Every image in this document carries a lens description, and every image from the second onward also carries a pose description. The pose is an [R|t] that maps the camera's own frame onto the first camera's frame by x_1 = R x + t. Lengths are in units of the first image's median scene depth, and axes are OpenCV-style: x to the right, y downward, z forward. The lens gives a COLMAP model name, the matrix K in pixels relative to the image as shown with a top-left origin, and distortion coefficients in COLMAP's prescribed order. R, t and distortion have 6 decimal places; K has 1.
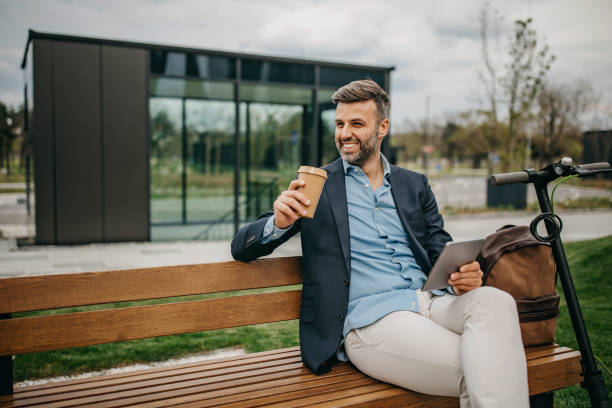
lens RADIAL K [[597.9, 0, 306.0], [0, 597.9, 204.0], [0, 0, 1]] dist [0.005488, -0.000810]
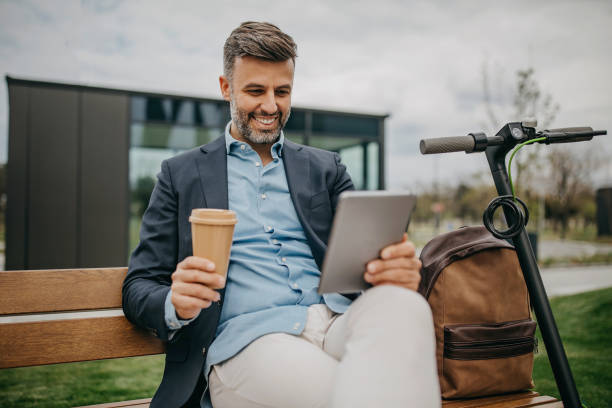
lens RADIAL K [[597.9, 0, 306.0], [0, 597.9, 204.0], [0, 0, 1]] dist [0.005488, -0.000810]
pose [[0.999704, -0.011143, -0.021641, 0.104601], [0.008795, 0.994358, -0.105710, 0.054025], [0.022697, 0.105488, 0.994162, 0.170843]]
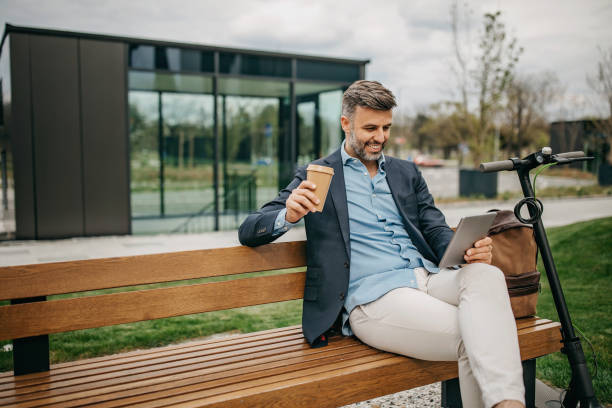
lens RADIAL K [[597.9, 0, 306.0], [0, 597.9, 204.0], [0, 0, 1]] dist [0.005488, -0.000810]
pose [[0.998827, -0.013665, 0.046444, -0.034207], [0.013075, 0.999830, 0.012987, 0.004038], [-0.046613, -0.012365, 0.998836, -0.047877]]
